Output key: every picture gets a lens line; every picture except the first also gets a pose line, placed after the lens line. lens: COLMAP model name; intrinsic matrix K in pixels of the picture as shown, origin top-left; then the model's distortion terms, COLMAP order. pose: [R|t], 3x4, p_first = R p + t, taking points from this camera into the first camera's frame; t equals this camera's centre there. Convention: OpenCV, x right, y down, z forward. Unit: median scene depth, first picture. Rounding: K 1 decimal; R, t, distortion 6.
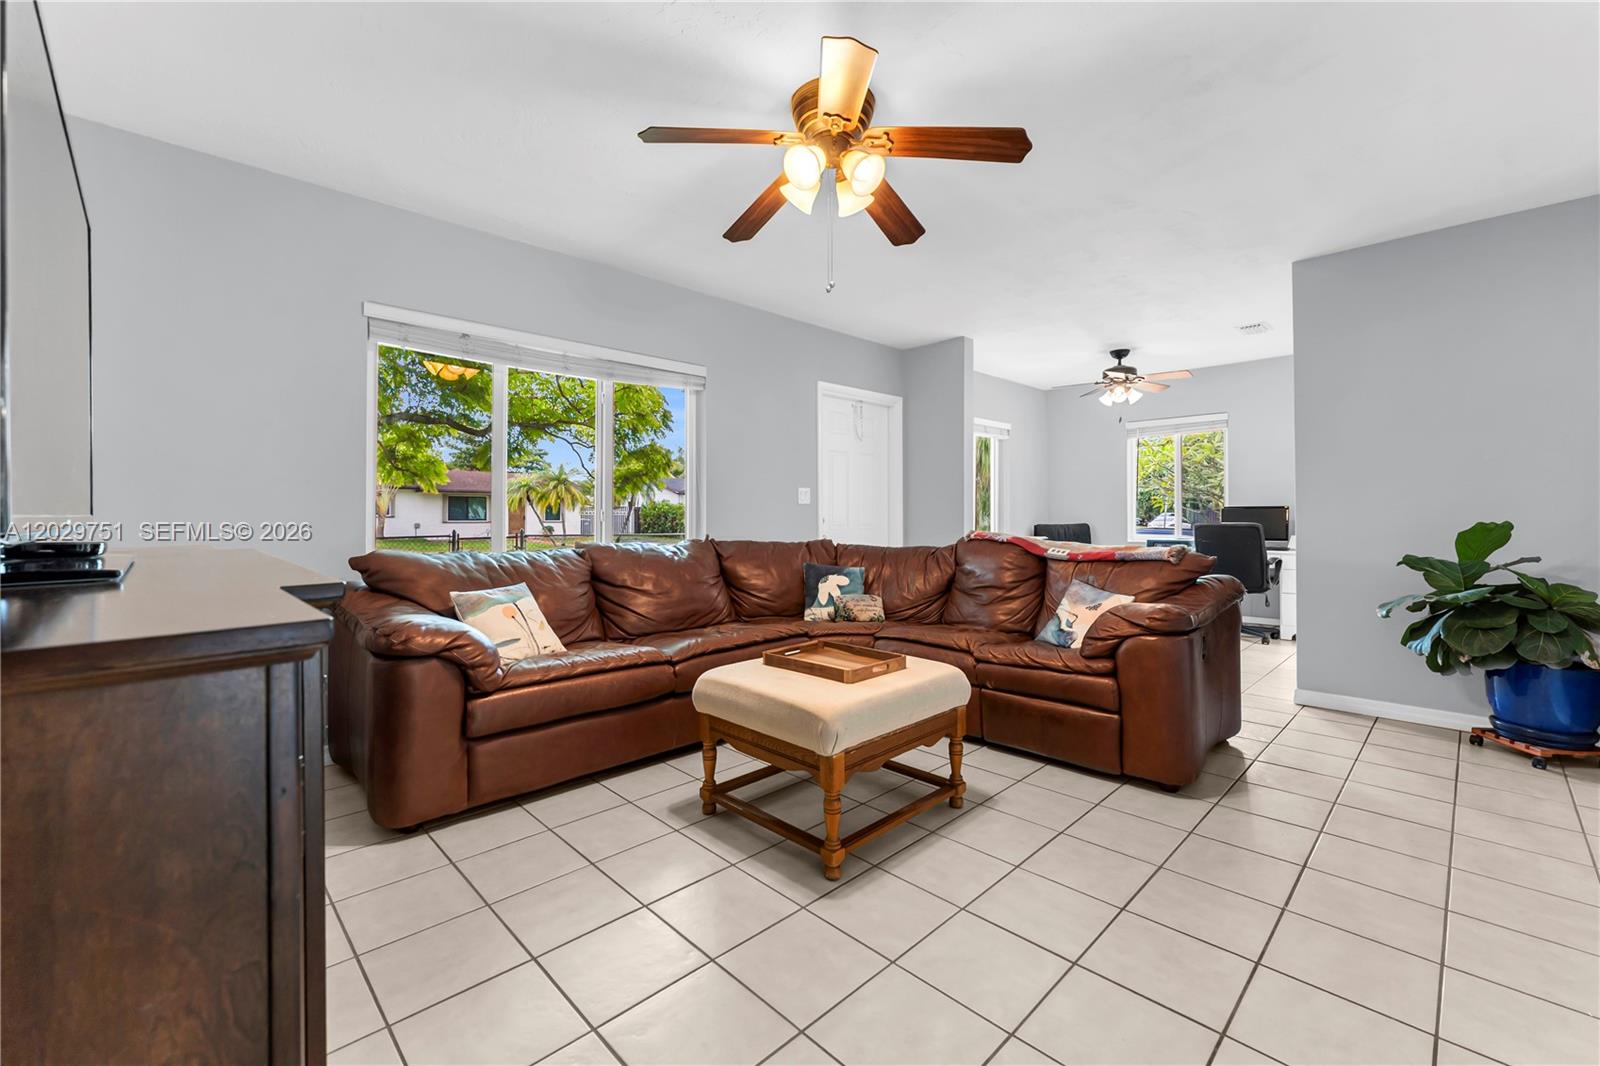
lens RADIAL K [[652.6, 0, 800.0], [0, 652.6, 533.0], [0, 0, 1]] dist [-0.000073, -0.000244]
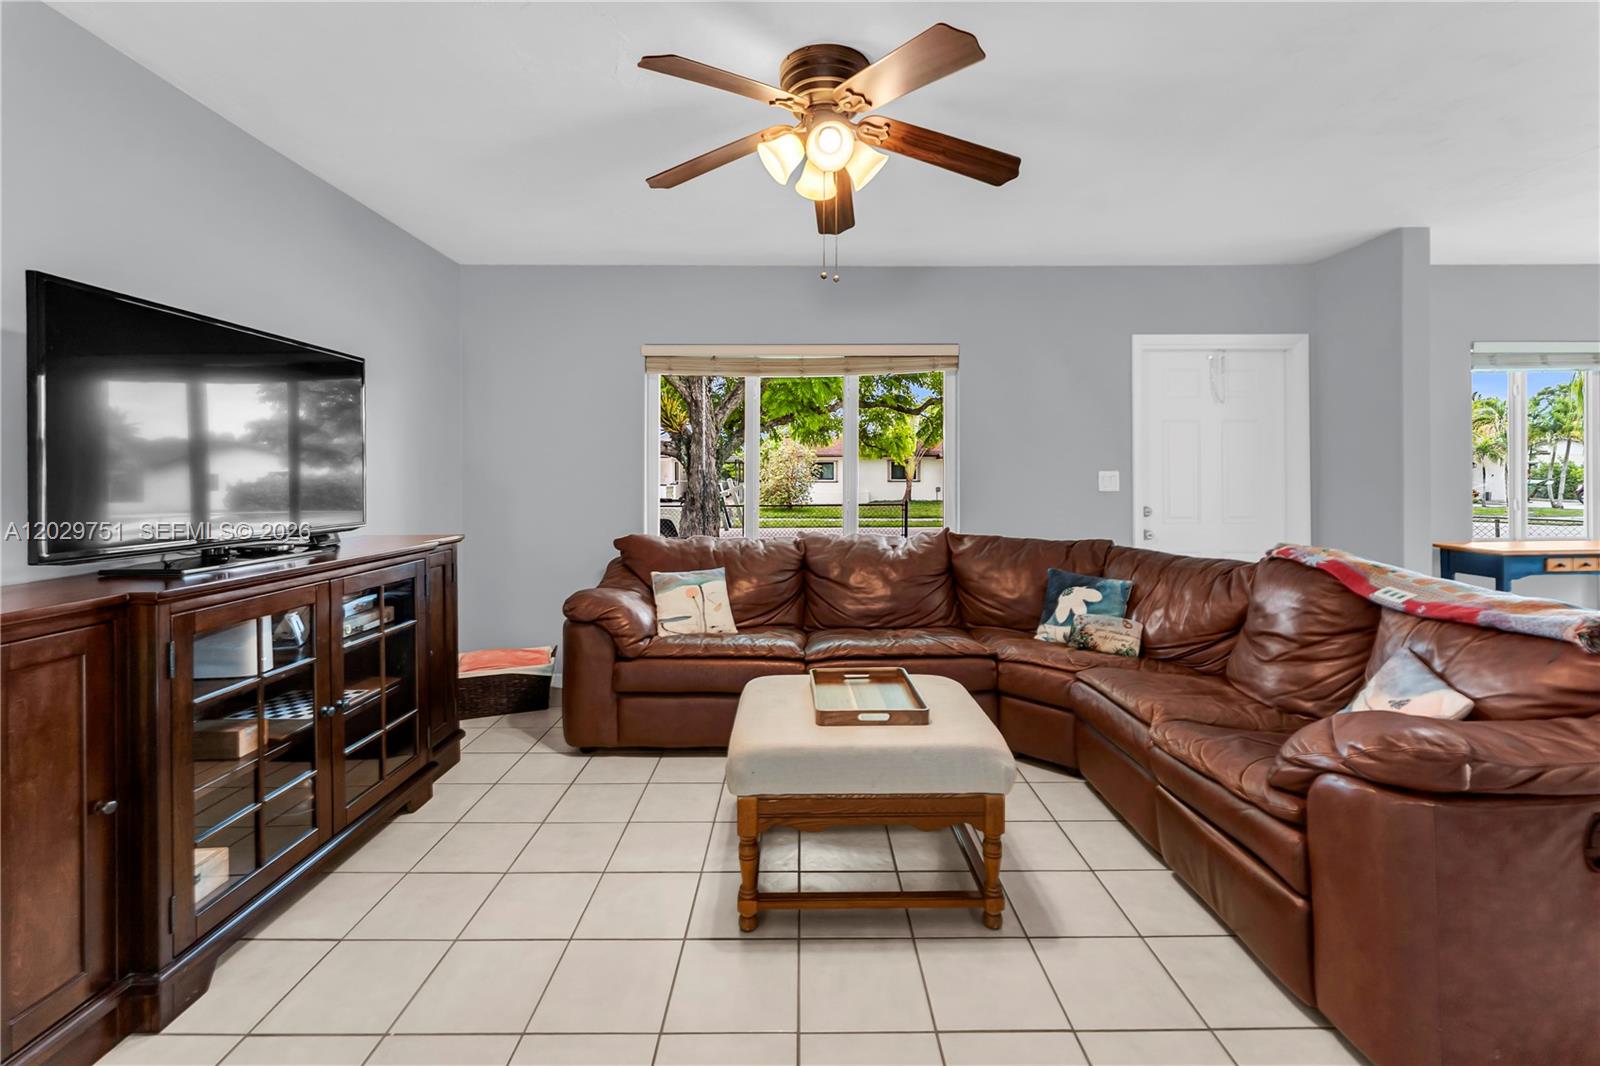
lens RADIAL K [[672.8, 0, 803.6], [0, 672.8, 492.3], [0, 0, 1]] dist [0.000899, -0.000029]
pose [[0.721246, 0.014425, -0.692529, 0.383501], [-0.018011, 0.999836, 0.002068, -0.048162], [0.692445, 0.010981, 0.721387, 0.177657]]
